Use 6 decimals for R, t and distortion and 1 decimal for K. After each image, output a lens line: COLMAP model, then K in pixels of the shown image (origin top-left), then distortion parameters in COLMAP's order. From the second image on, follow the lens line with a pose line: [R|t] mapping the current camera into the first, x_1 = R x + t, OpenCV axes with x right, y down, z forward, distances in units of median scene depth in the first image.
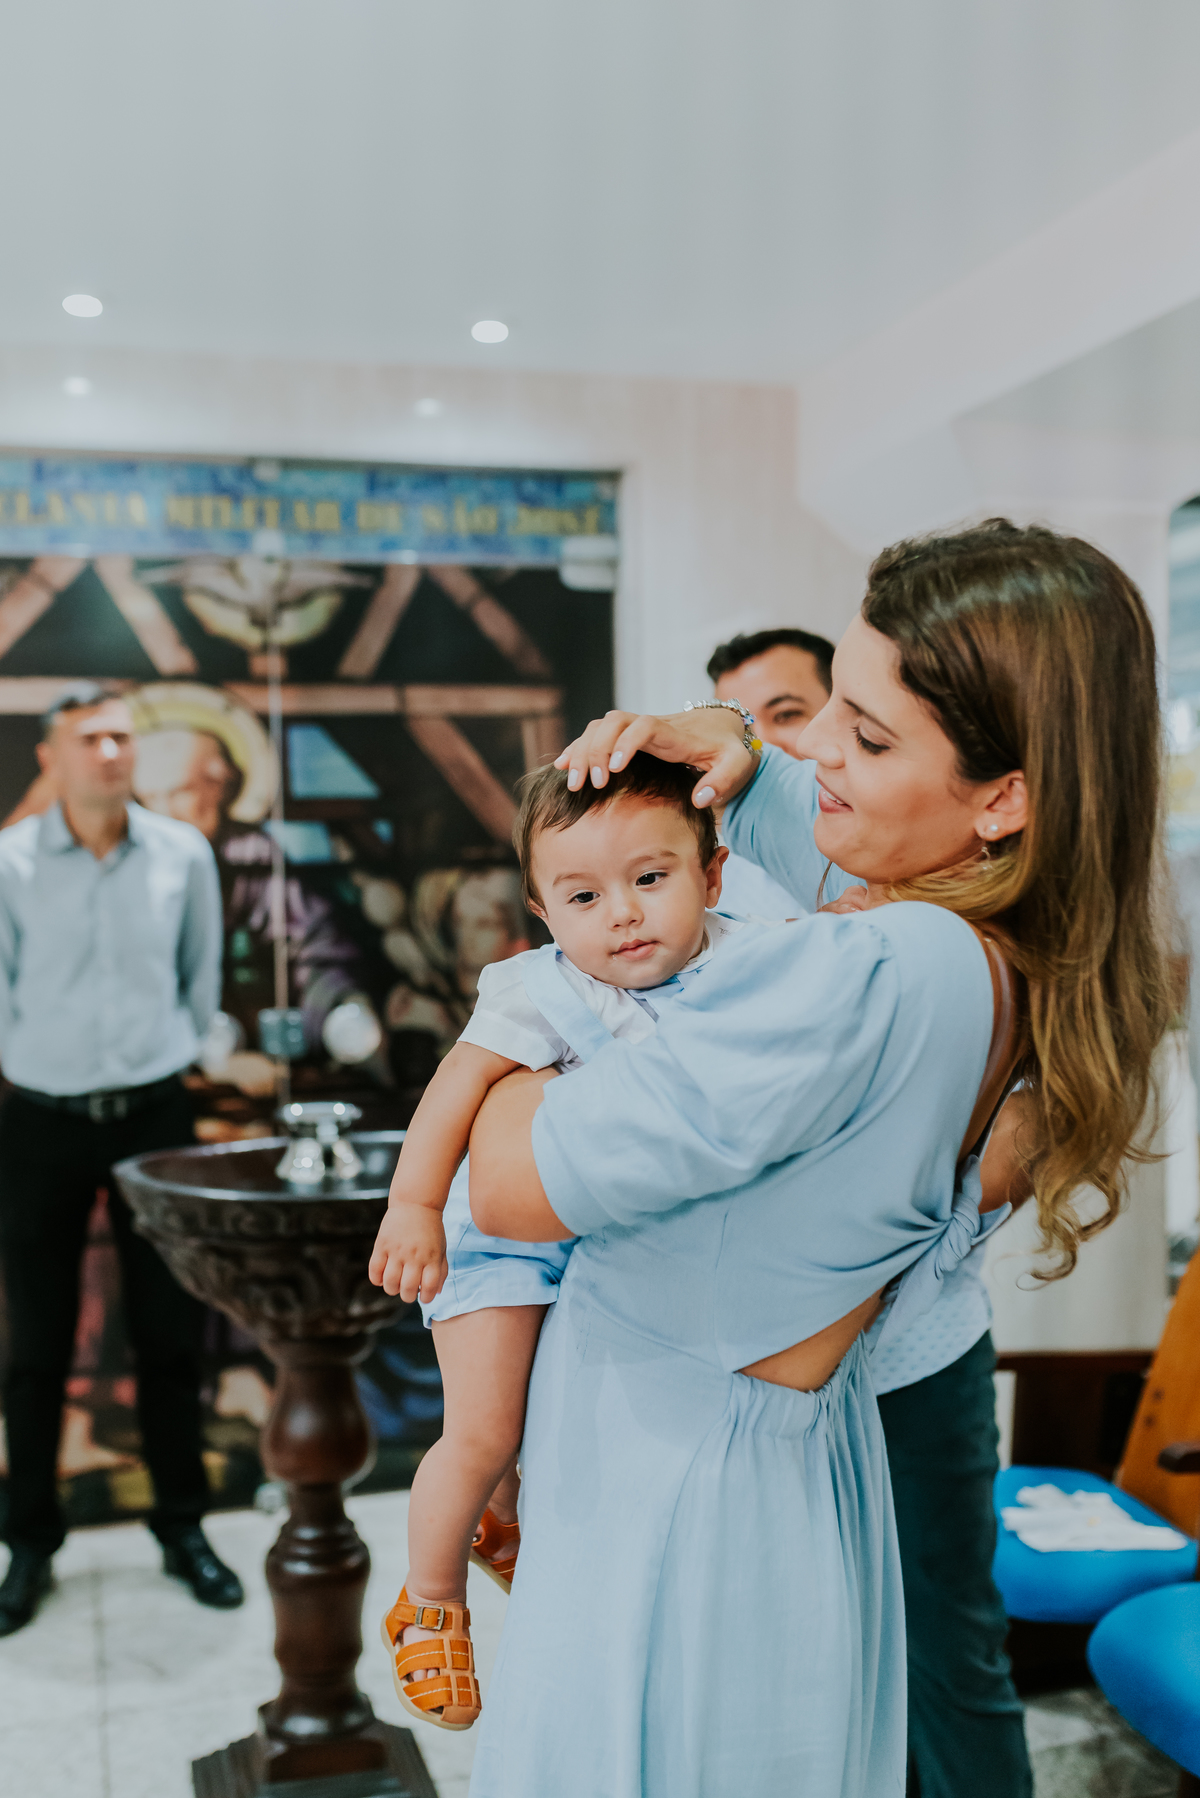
lens RADIAL K [[1909.8, 0, 565.6], [0, 1909.8, 920.4], [0, 0, 1]] dist [0.004520, -0.006870]
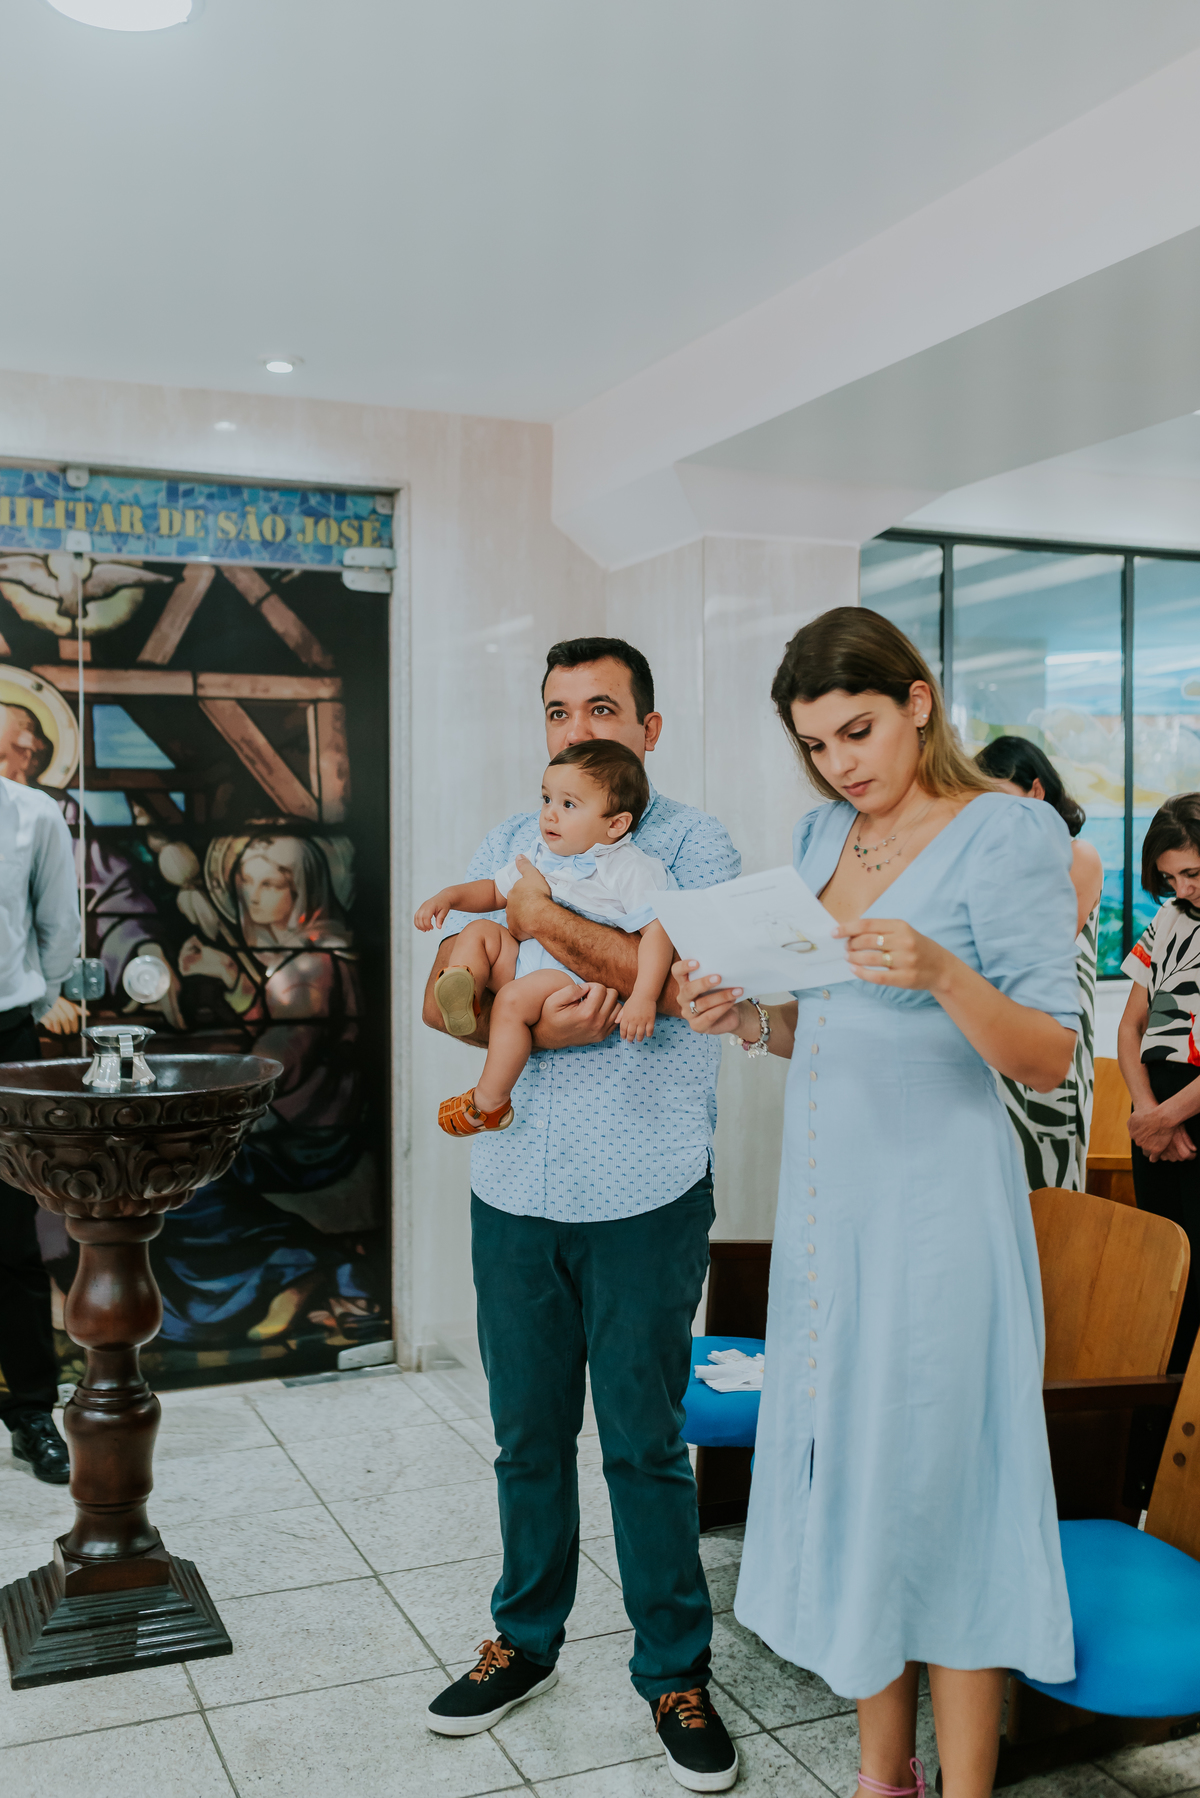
lens RADIAL K [[1872.8, 0, 630.6], [0, 1872.8, 886.2], [0, 0, 1]] dist [-0.002775, -0.002100]
pose [[0.989699, 0.013872, 0.142489, 0.012274], [-0.012090, 0.999838, -0.013364, 0.015700], [-0.142651, 0.011503, 0.989706, -0.132500]]
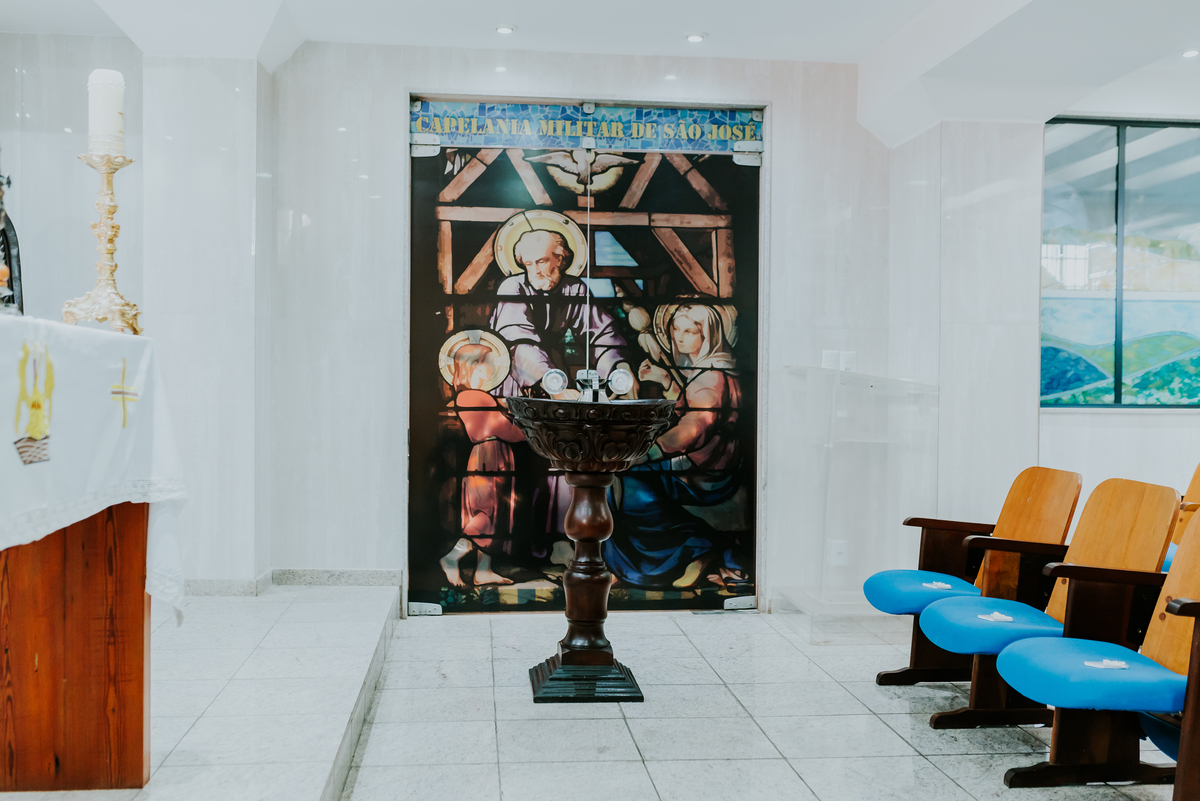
lens RADIAL K [[1249.9, 0, 582.0], [0, 1249.9, 403.0], [0, 0, 1]] dist [-0.002775, -0.002100]
pose [[0.984405, 0.029375, -0.173449, 0.080927], [-0.032450, 0.999362, -0.014917, 0.104372], [0.172901, 0.020313, 0.984730, -0.328142]]
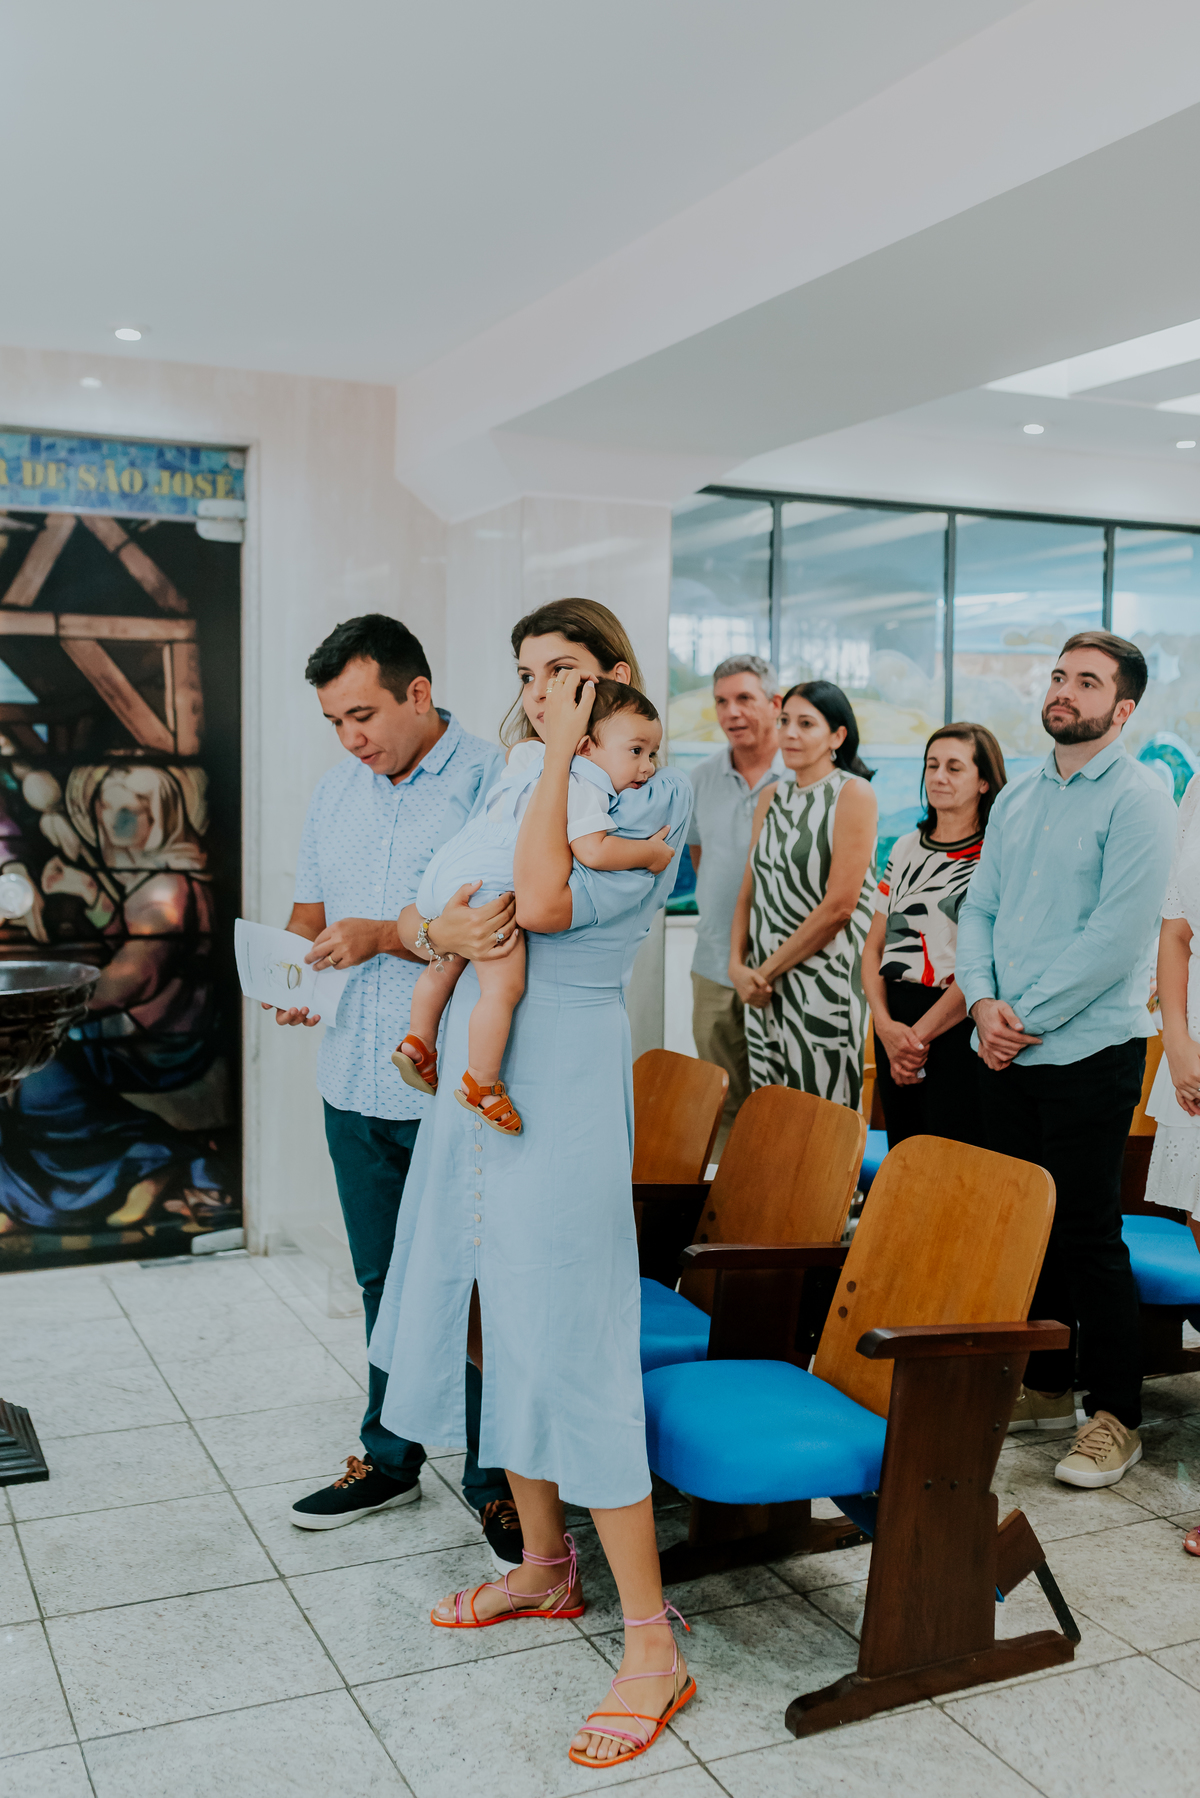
lens RADIAL K [[1883.3, 0, 639.9], [0, 1883.3, 892.9], [0, 0, 1]] dist [-0.000420, 0.002828]
pose [[0.986276, 0.019892, 0.163900, 0.089201], [-0.024812, 0.999299, 0.028029, 0.013110], [-0.163227, -0.031711, 0.986079, -0.261334]]
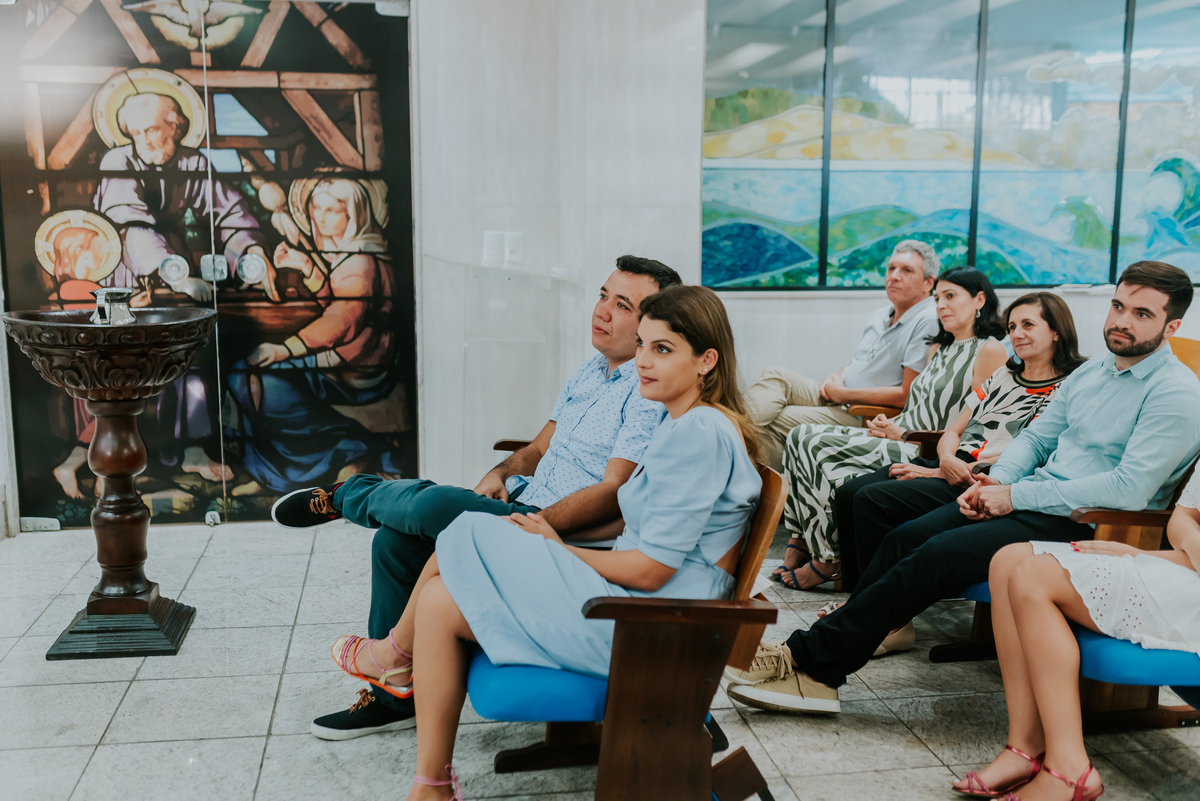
lens RADIAL K [[1283.5, 0, 587.3], [0, 1283.5, 423.9], [0, 0, 1]] dist [-0.007440, 0.012110]
pose [[0.992816, 0.043798, -0.111344, 0.349290], [-0.028074, 0.989888, 0.139048, 0.026892], [0.116308, -0.134923, 0.984006, -0.180320]]
